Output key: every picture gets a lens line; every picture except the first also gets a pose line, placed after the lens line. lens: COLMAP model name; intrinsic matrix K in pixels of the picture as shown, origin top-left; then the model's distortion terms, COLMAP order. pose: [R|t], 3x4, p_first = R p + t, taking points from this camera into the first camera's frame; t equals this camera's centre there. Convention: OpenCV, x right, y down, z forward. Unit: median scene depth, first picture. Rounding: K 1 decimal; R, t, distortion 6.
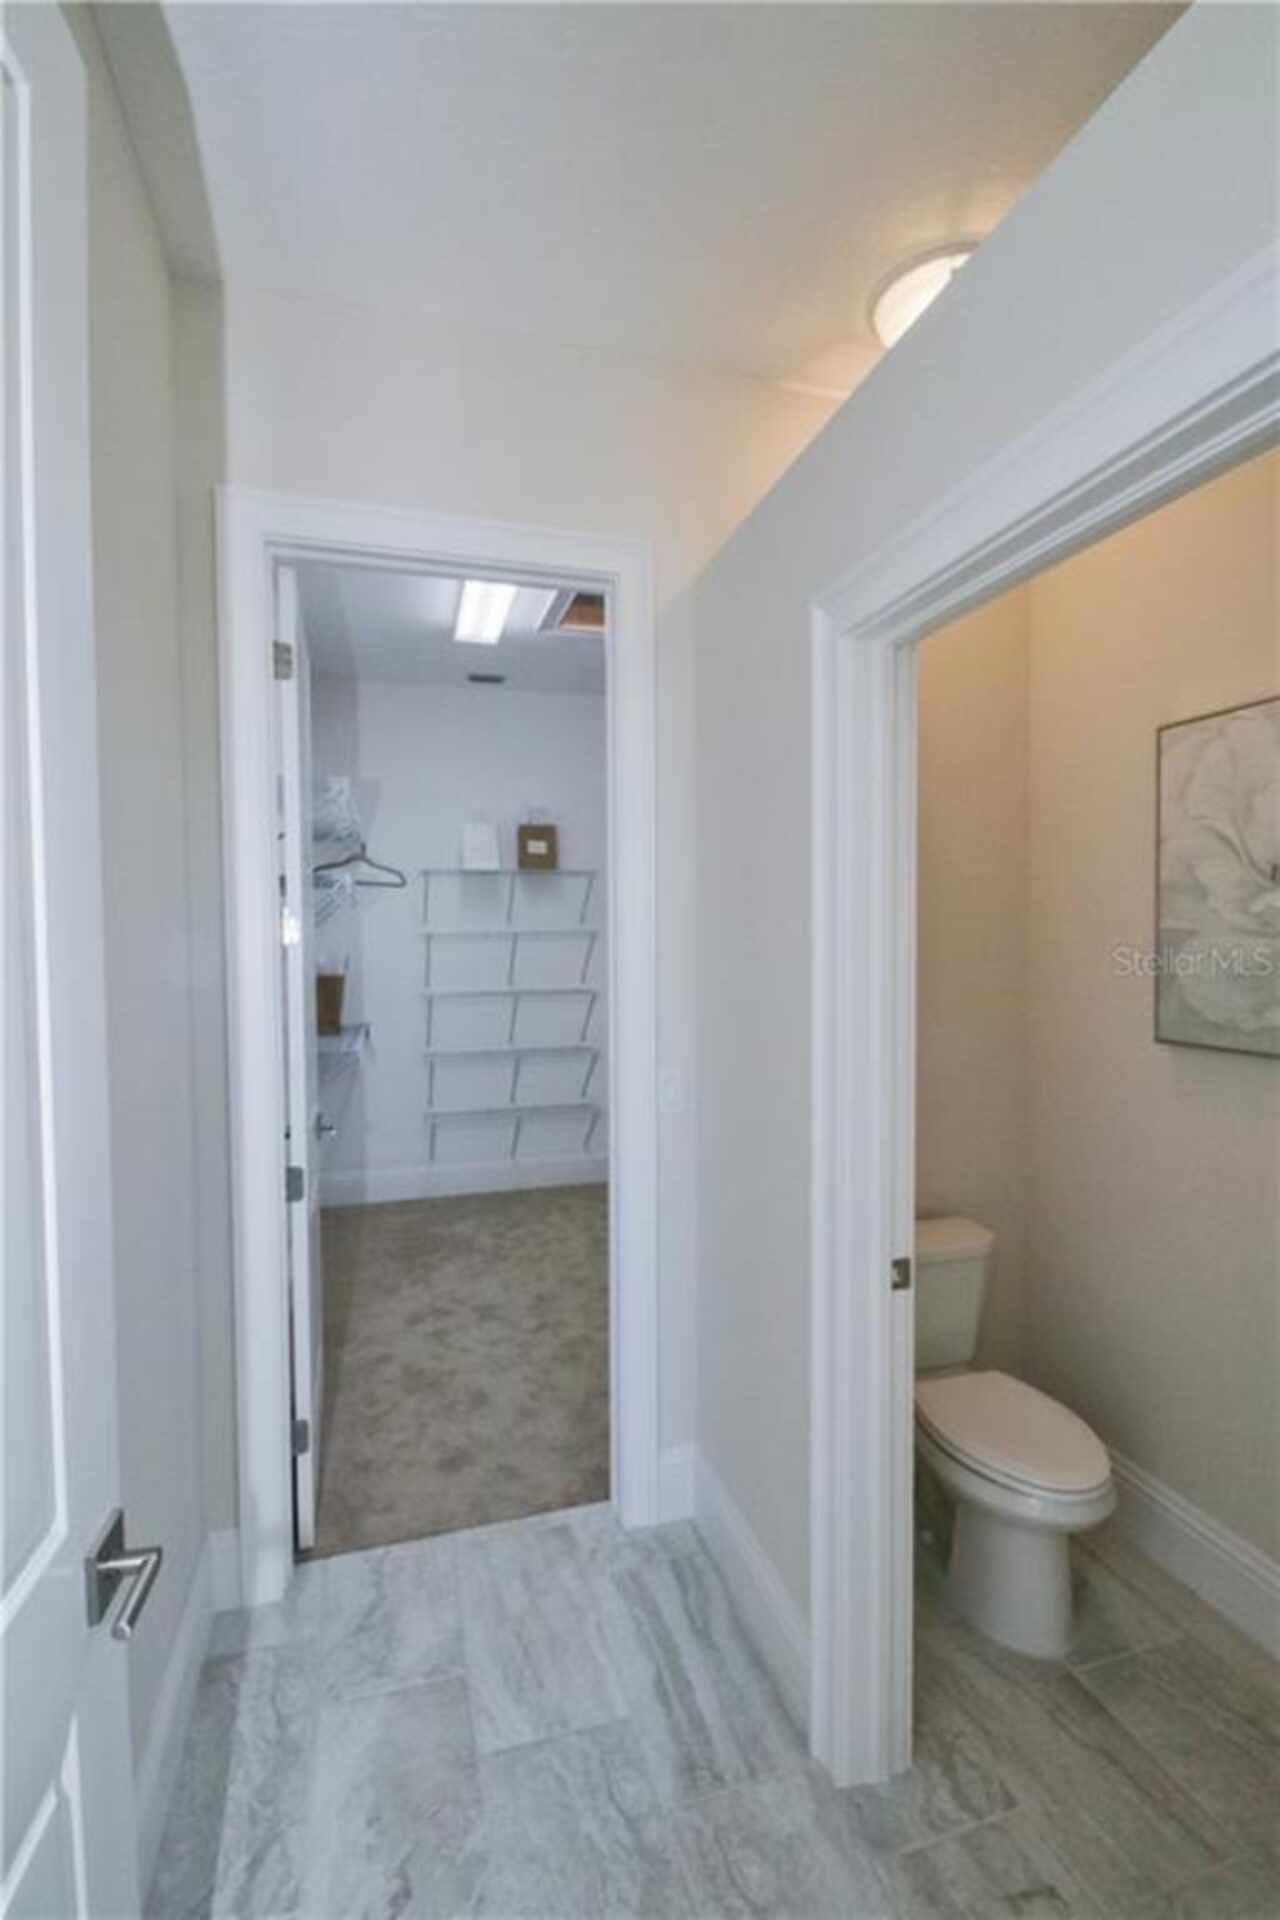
lens RADIAL K [[881.8, 0, 641.9], [0, 881.8, 955.4], [0, 0, 1]] dist [-0.005048, -0.000527]
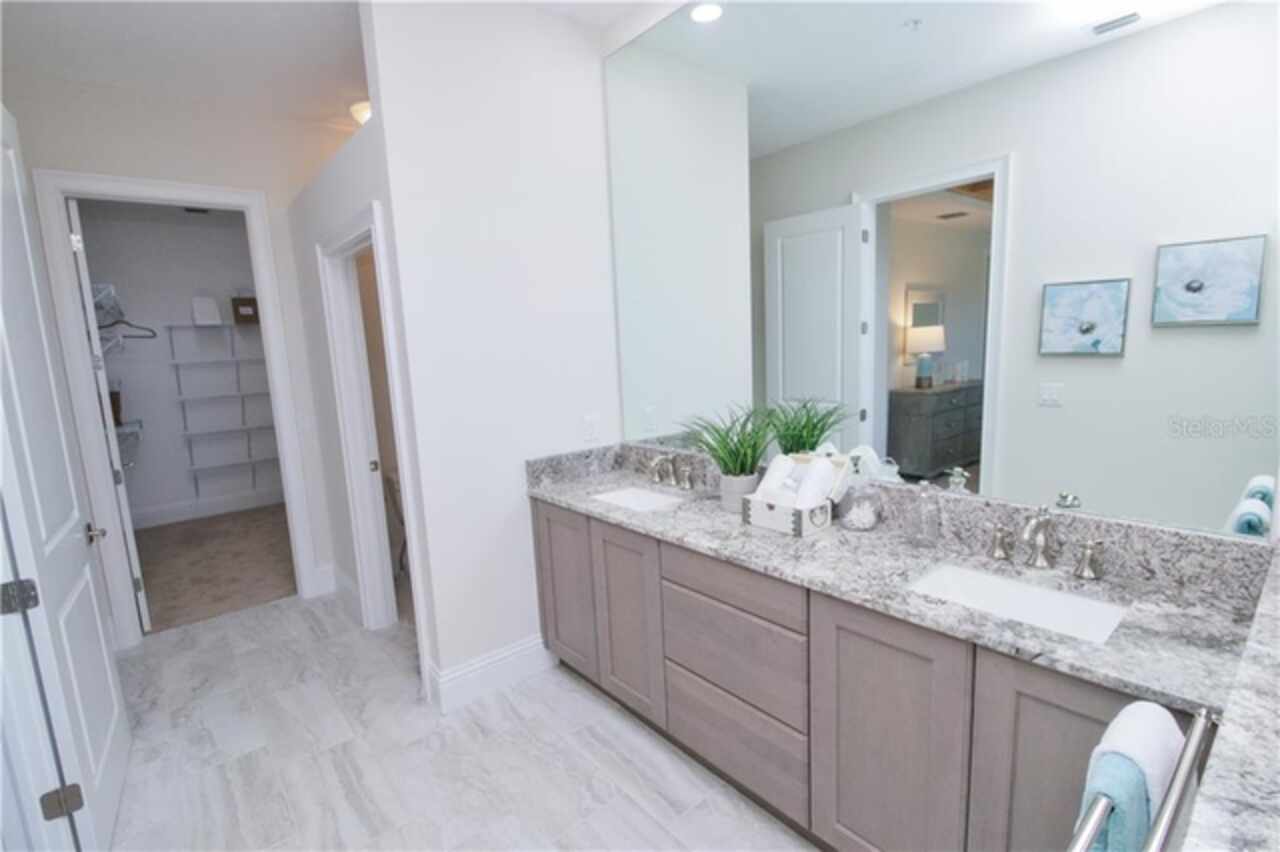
lens RADIAL K [[587.9, 0, 640.1], [0, 587.9, 437.3], [0, 0, 1]] dist [-0.005048, -0.000527]
pose [[0.911125, -0.091725, 0.401794, 0.125053], [0.045338, 0.991309, 0.123494, 0.019276], [-0.409630, -0.094302, 0.907365, -0.478277]]
